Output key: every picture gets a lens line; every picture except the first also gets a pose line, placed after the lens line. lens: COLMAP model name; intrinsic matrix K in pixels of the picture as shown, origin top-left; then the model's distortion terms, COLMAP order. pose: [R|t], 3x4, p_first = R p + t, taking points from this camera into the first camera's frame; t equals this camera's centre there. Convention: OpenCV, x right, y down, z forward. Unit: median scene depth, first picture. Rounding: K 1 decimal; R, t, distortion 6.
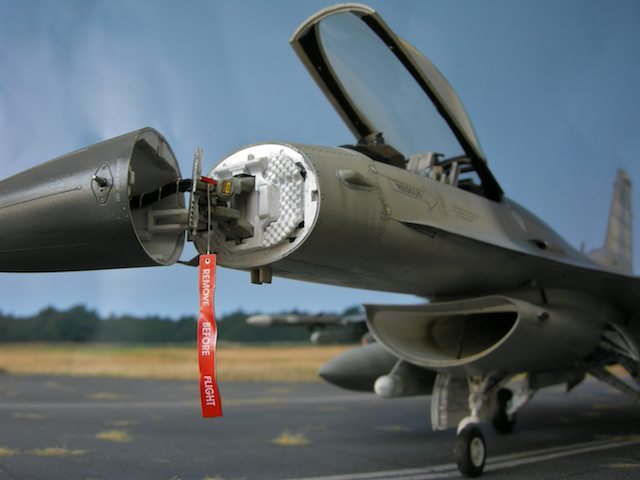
lens RADIAL K [[669.2, 0, 318.4], [0, 669.2, 237.6], [0, 0, 1]] dist [-0.145560, 0.000000]
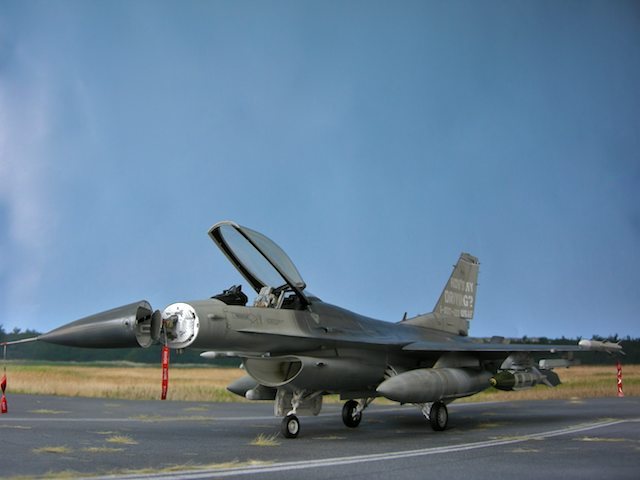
lens RADIAL K [[669.2, 0, 319.5], [0, 669.2, 242.1], [0, 0, 1]] dist [-0.145560, 0.000000]
pose [[0.999843, 0.015393, 0.008771, 0.396755], [-0.015203, 0.999657, -0.021346, -0.298510], [-0.009097, 0.021210, 0.999734, -1.523129]]
